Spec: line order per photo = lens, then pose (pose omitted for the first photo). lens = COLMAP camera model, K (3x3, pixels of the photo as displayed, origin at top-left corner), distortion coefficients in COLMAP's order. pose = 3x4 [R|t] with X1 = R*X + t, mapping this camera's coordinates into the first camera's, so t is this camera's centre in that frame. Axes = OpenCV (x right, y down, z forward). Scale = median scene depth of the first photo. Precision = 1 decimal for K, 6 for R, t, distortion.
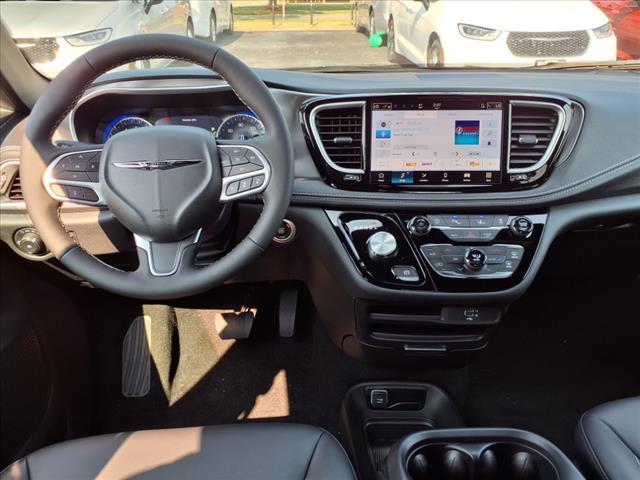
lens RADIAL K [[519.7, 0, 317.4], [0, 519.7, 238.5], [0, 0, 1]] dist [0.053781, -0.085339]
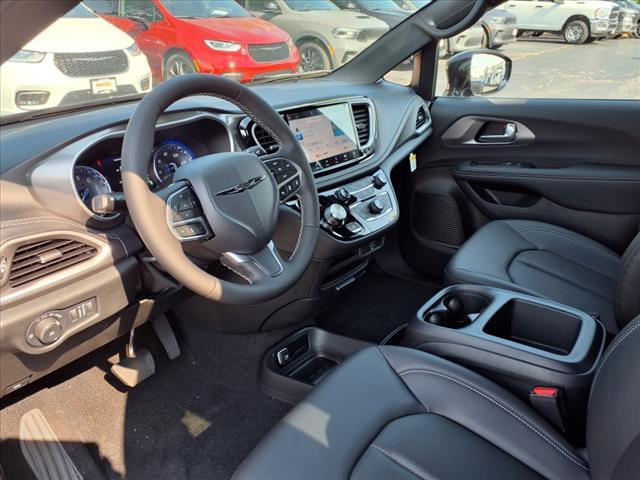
lens RADIAL K [[519.7, 0, 317.4], [0, 519.7, 238.5], [0, 0, 1]] dist [0.053781, -0.085339]
pose [[0.624845, -0.295789, 0.722550, -0.834447], [0.317382, 0.941771, 0.111067, -0.085240], [-0.713329, 0.159924, 0.682339, 0.098136]]
